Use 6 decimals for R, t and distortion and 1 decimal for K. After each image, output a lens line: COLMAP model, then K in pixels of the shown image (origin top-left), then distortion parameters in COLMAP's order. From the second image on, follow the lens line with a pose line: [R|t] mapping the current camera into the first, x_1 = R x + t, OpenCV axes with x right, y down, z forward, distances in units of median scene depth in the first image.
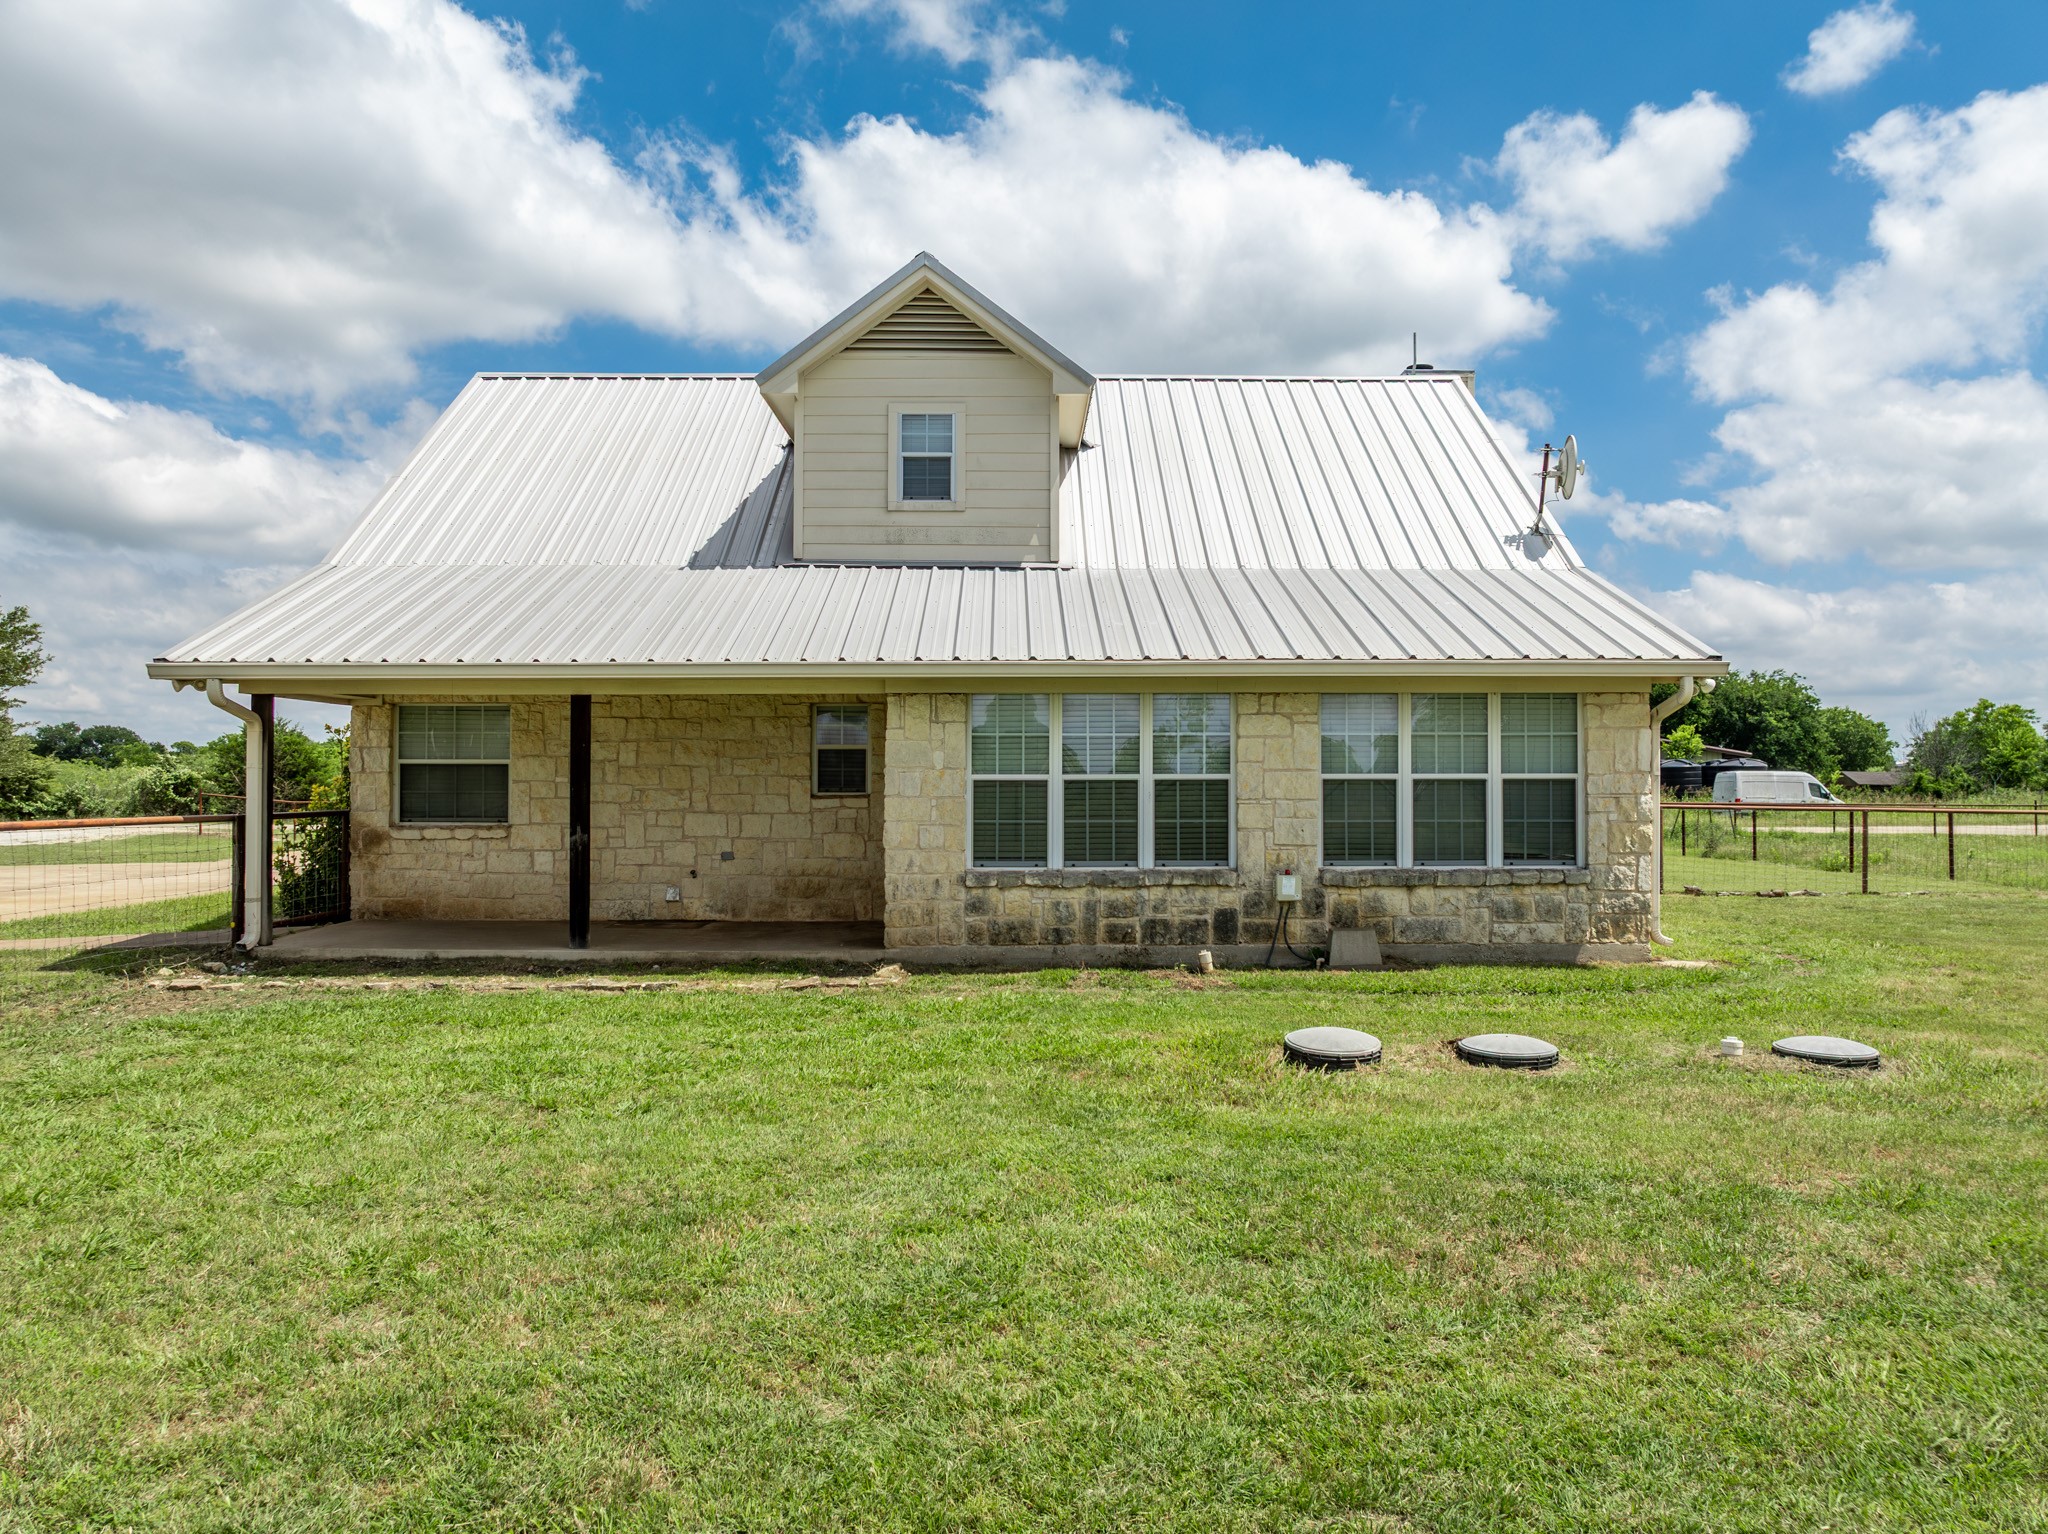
lens RADIAL K [[1445.2, 0, 1027.7], [0, 1445.2, 731.5], [0, 0, 1]] dist [-0.022486, 0.000172]
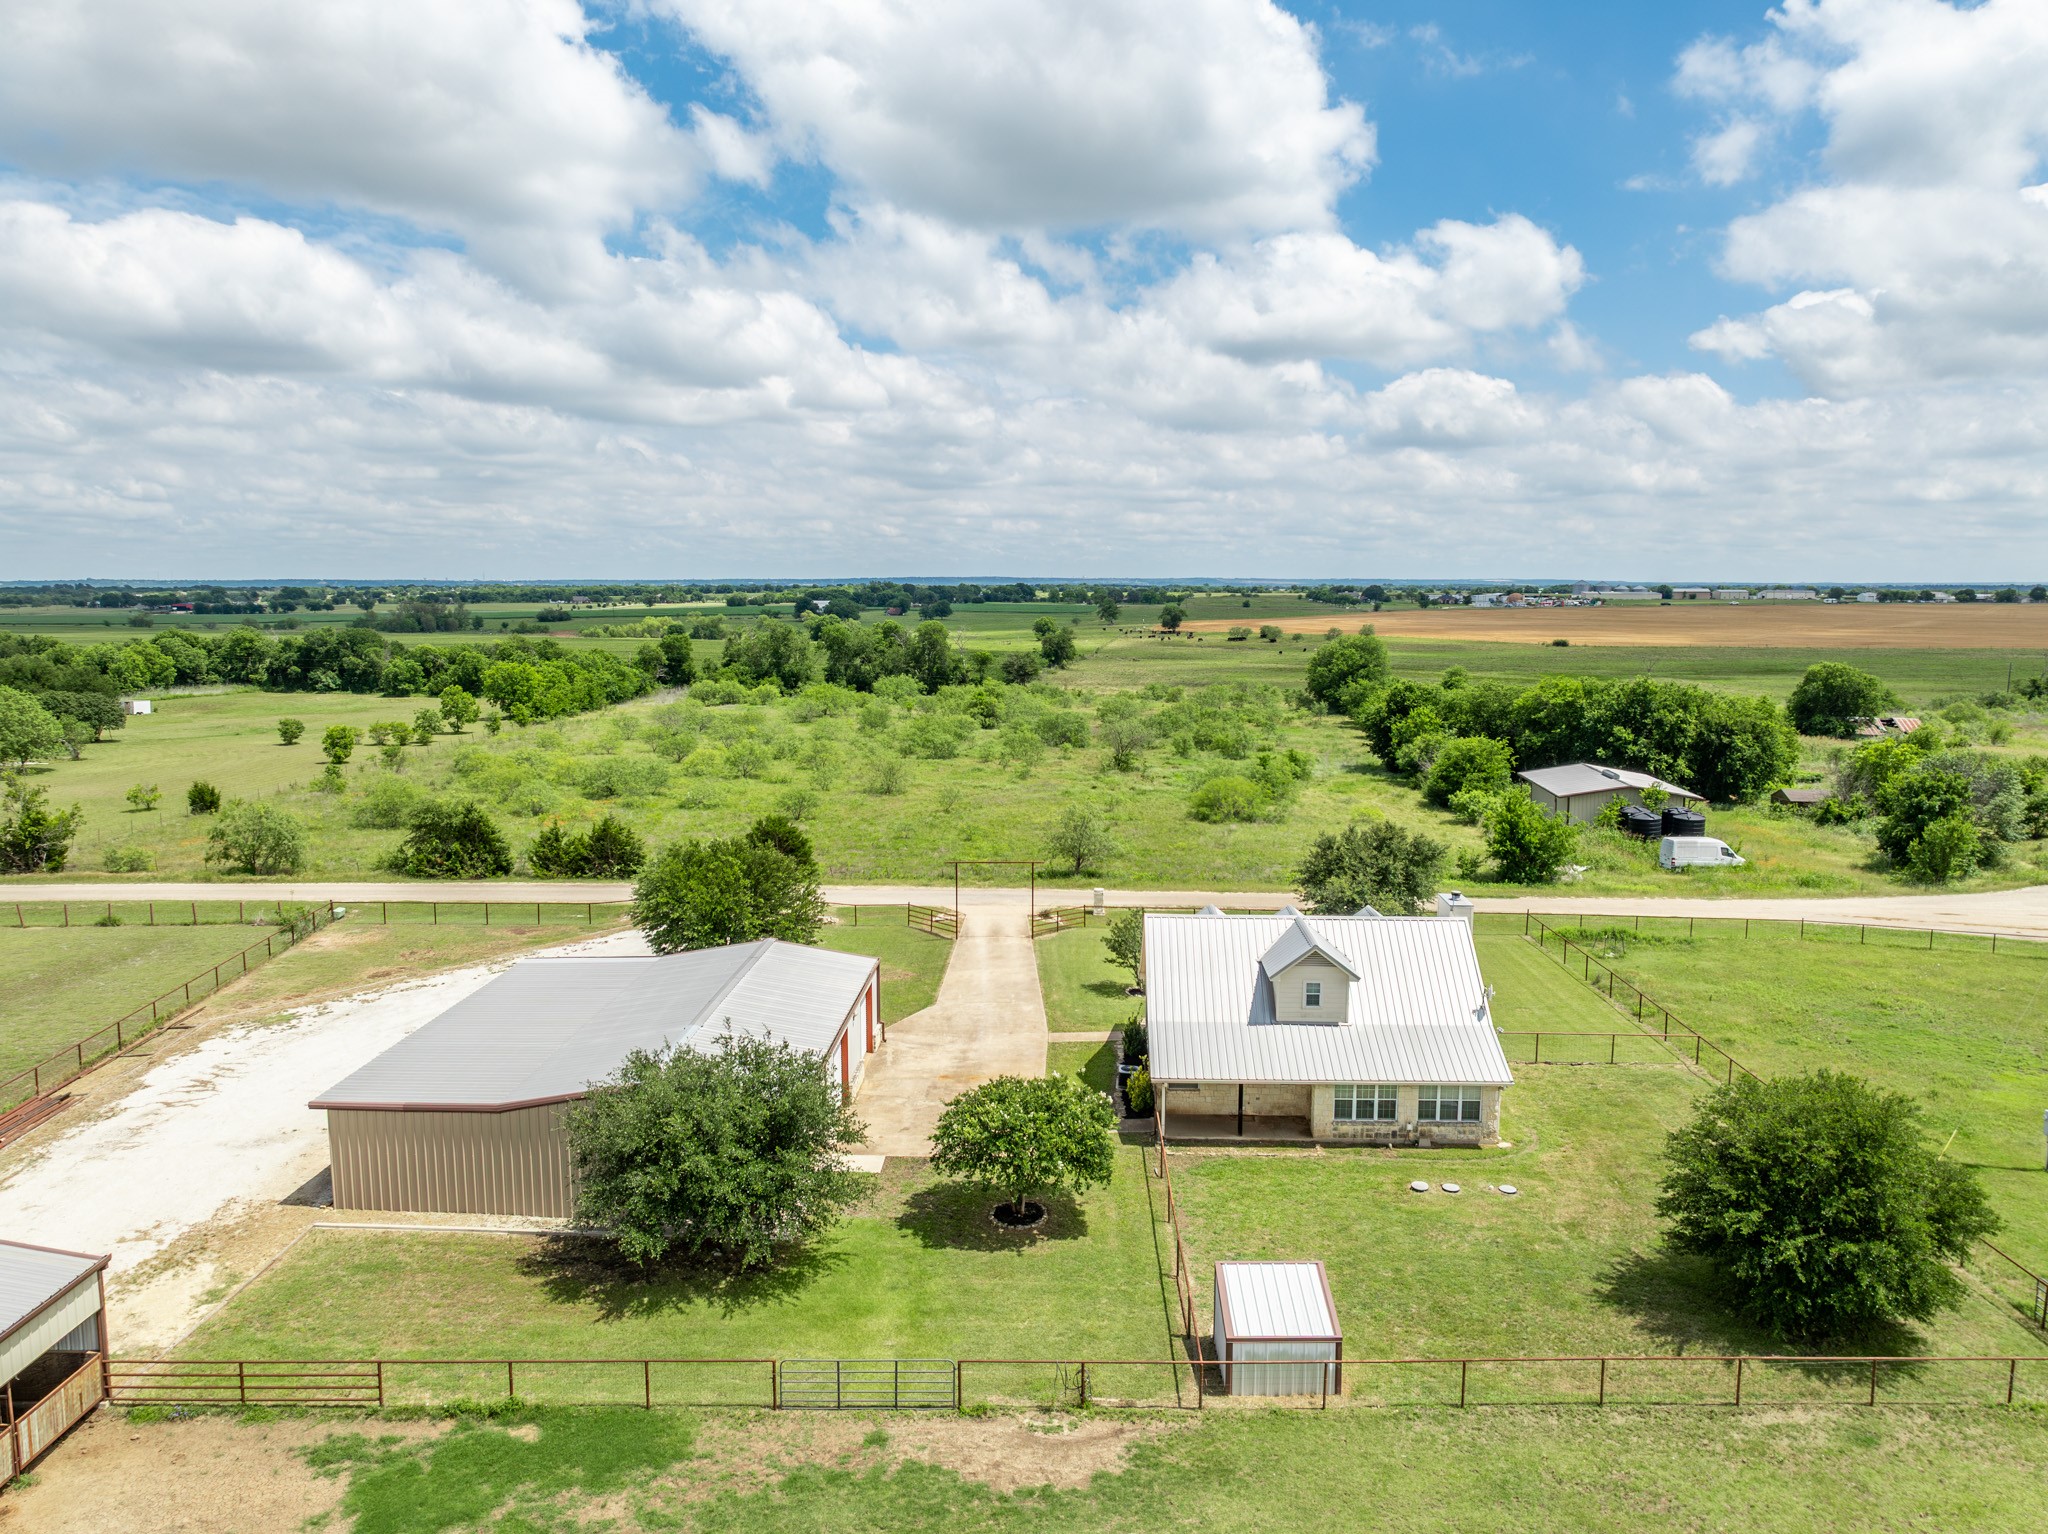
lens RADIAL K [[1412.8, 0, 1037.6], [0, 1412.8, 722.2], [0, 0, 1]] dist [-0.006132, 0.001539]
pose [[0.998735, 0.009076, -0.049457, -0.716336], [-0.002613, 0.991614, 0.129212, -1.601568], [0.050215, -0.128919, 0.990383, -3.011388]]
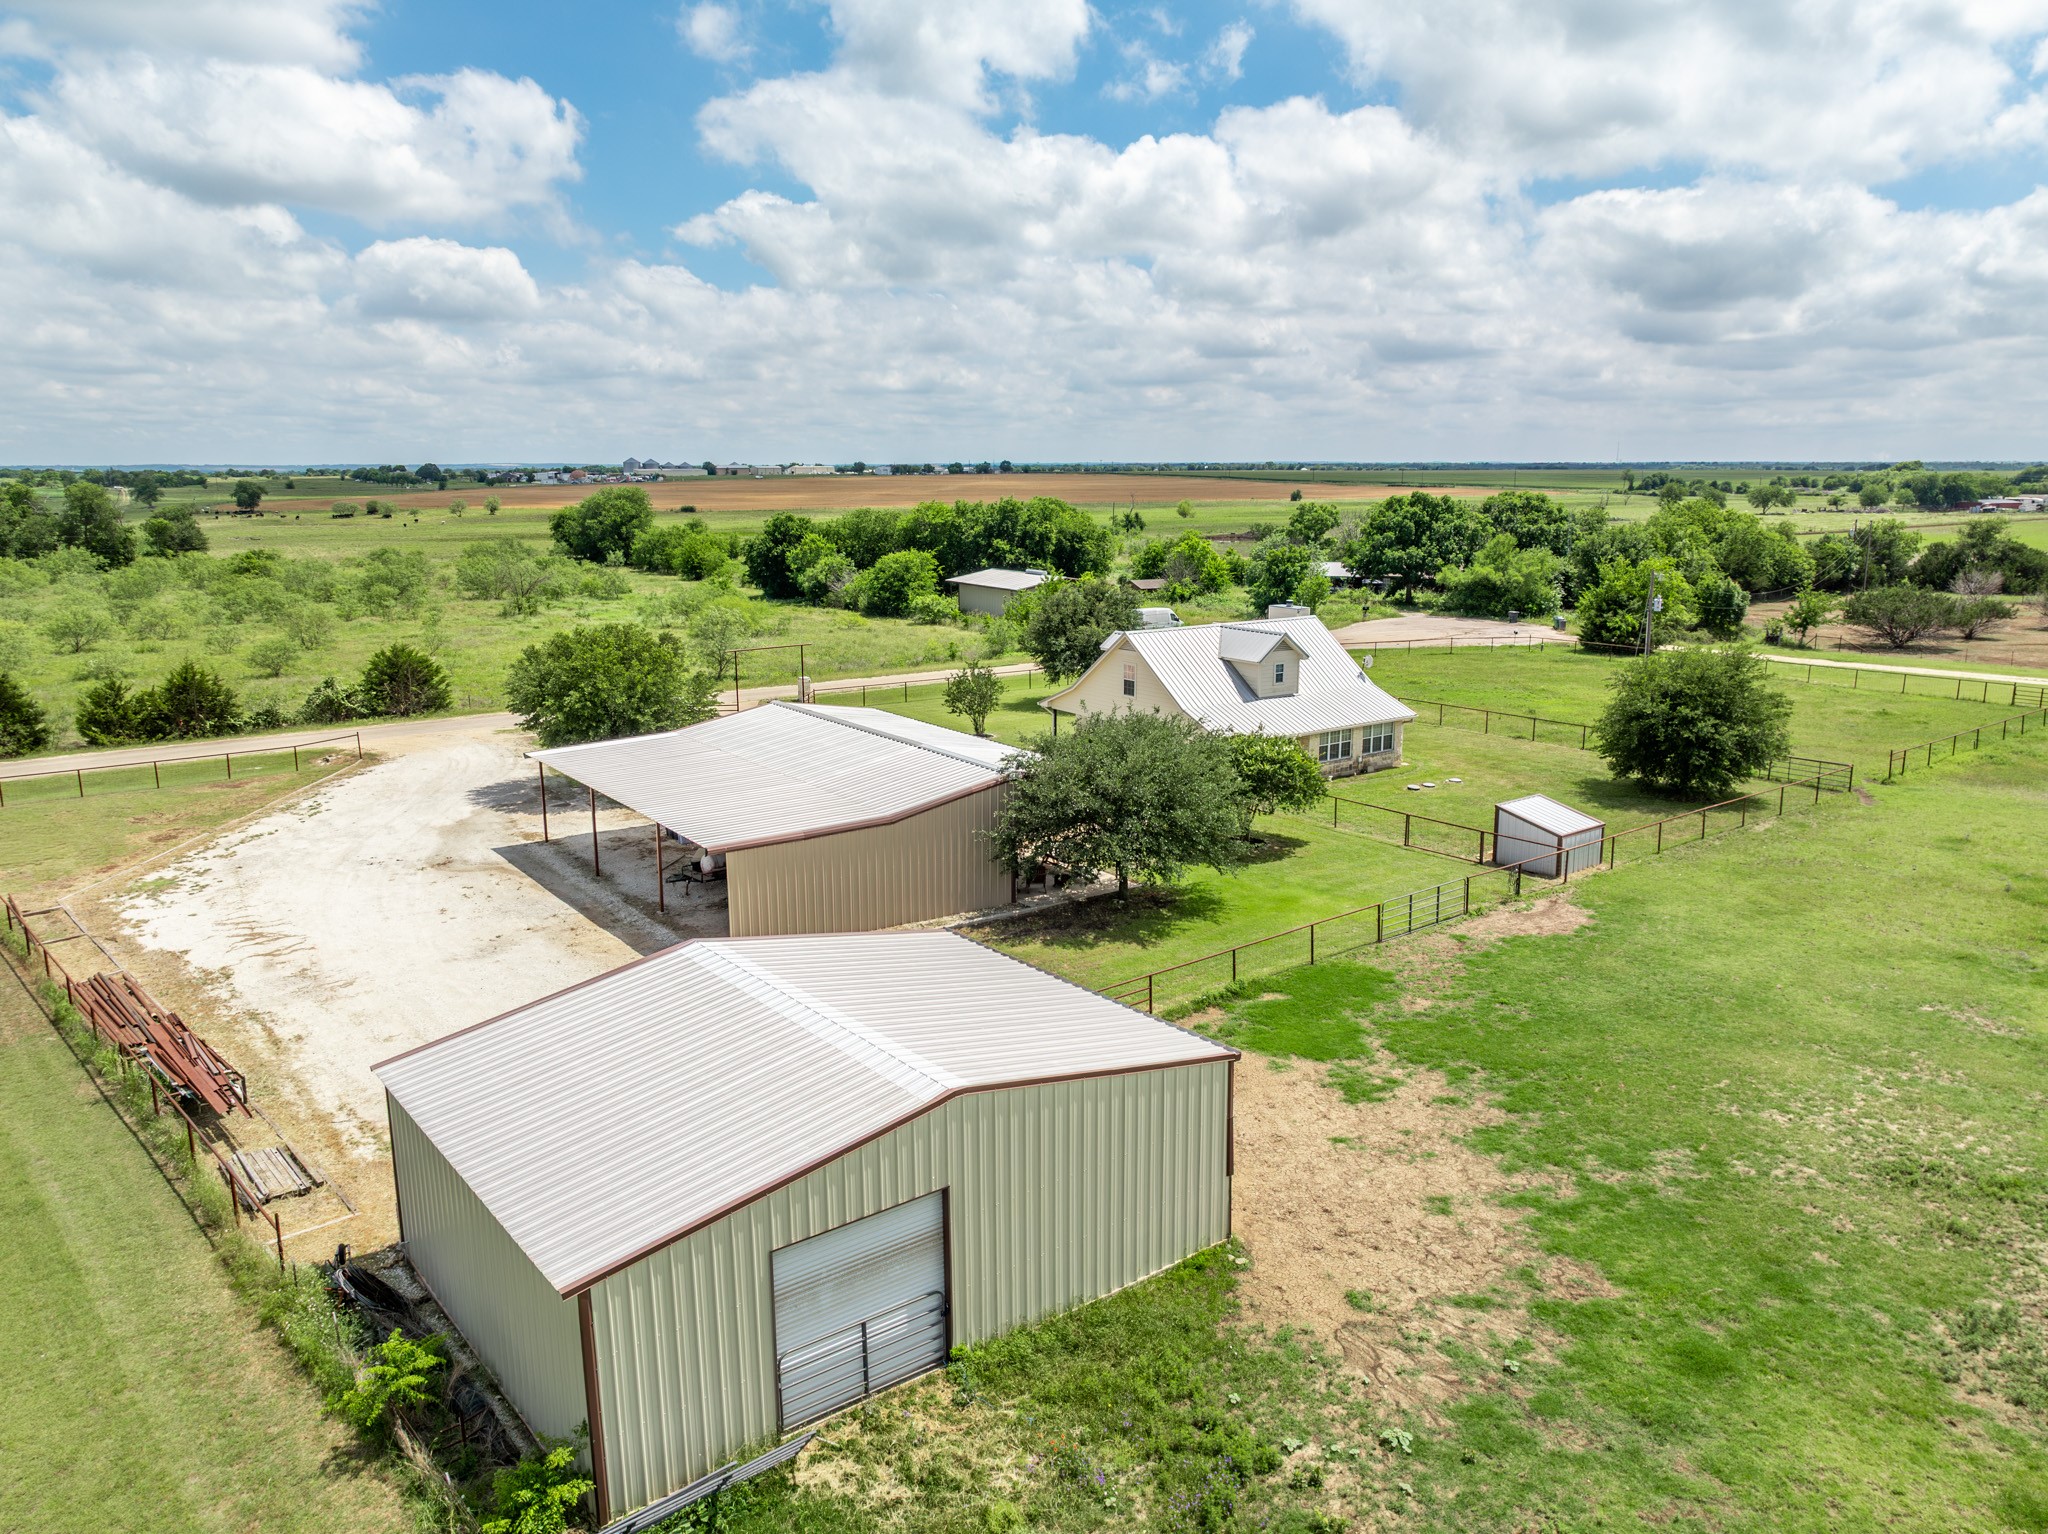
lens RADIAL K [[1412.0, 0, 1024.0], [0, 1412.0, 767.0], [0, 0, 1]] dist [-0.001943, 0.001483]
pose [[0.822471, -0.120388, 0.555922, -3.953617], [-0.014970, 0.972426, 0.232731, -1.123570], [-0.568610, -0.199736, 0.797990, -2.659404]]
